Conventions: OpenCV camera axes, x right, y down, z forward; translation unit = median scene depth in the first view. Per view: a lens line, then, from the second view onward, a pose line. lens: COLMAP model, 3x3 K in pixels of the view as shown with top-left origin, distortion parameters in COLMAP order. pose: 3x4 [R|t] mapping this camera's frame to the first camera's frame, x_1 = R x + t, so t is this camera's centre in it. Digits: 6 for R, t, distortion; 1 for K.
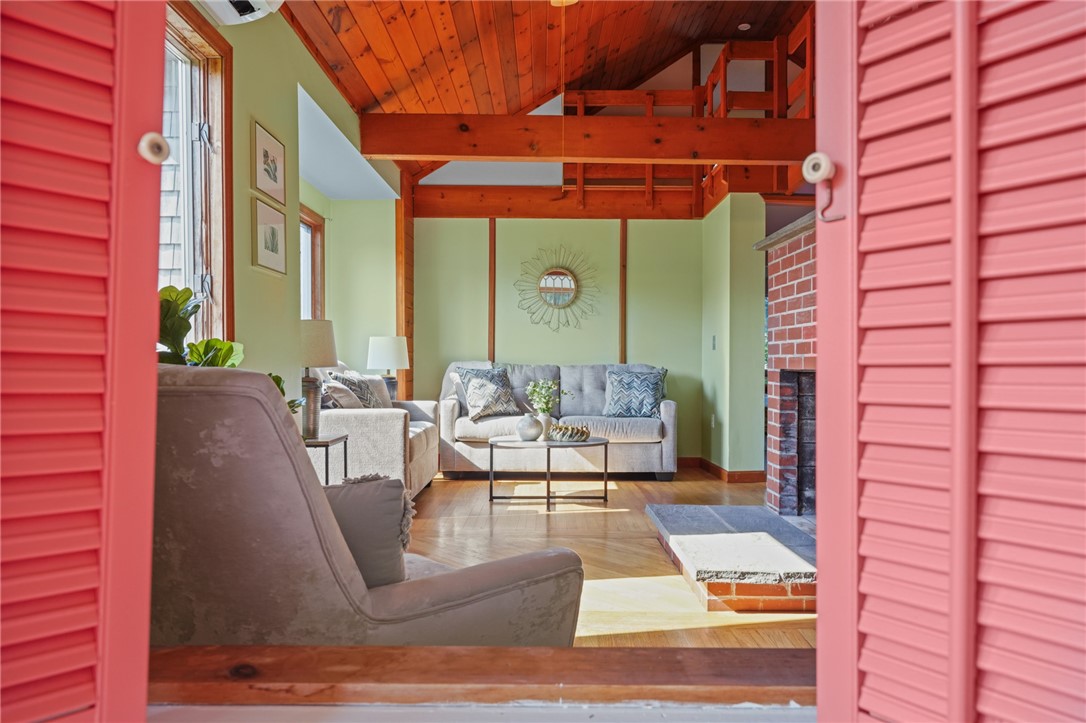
lens RADIAL K [[750.7, 0, 548.3], [0, 750.7, 347.1], [0, 0, 1]] dist [0.022801, -0.000170]
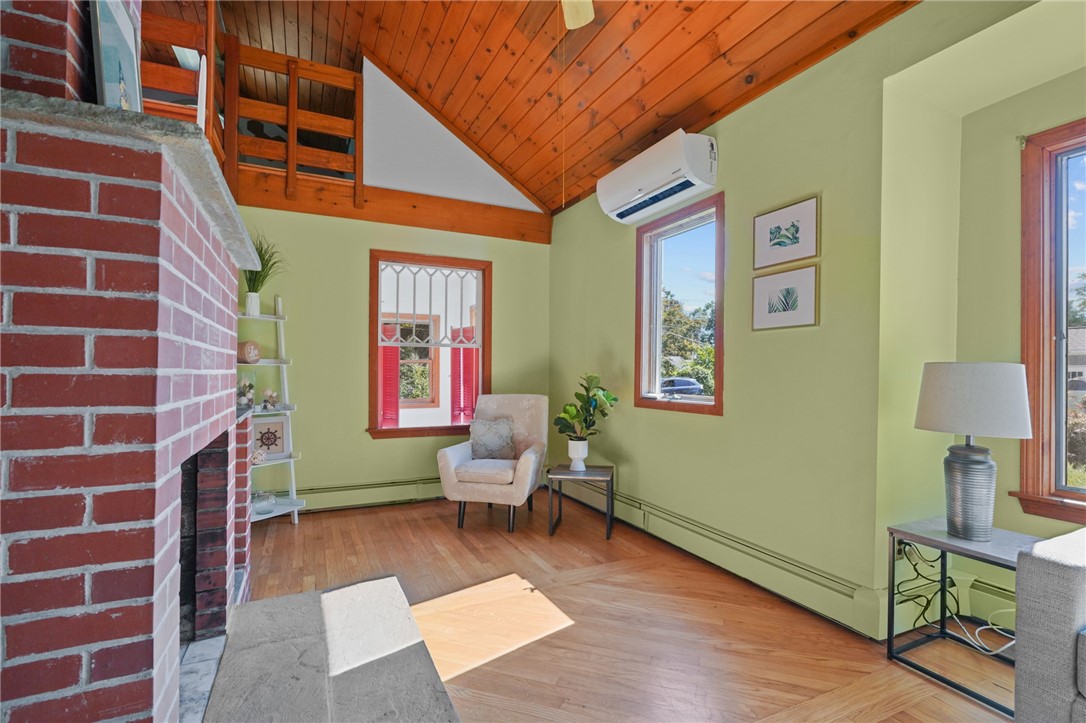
lens RADIAL K [[489.4, 0, 539.1], [0, 489.4, 365.4], [0, 0, 1]] dist [-0.007845, -0.000130]
pose [[-0.912109, -0.019470, -0.409485, 0.146223], [-0.004827, 0.999312, -0.036763, -0.010308], [0.409919, -0.031555, -0.911576, 0.855381]]
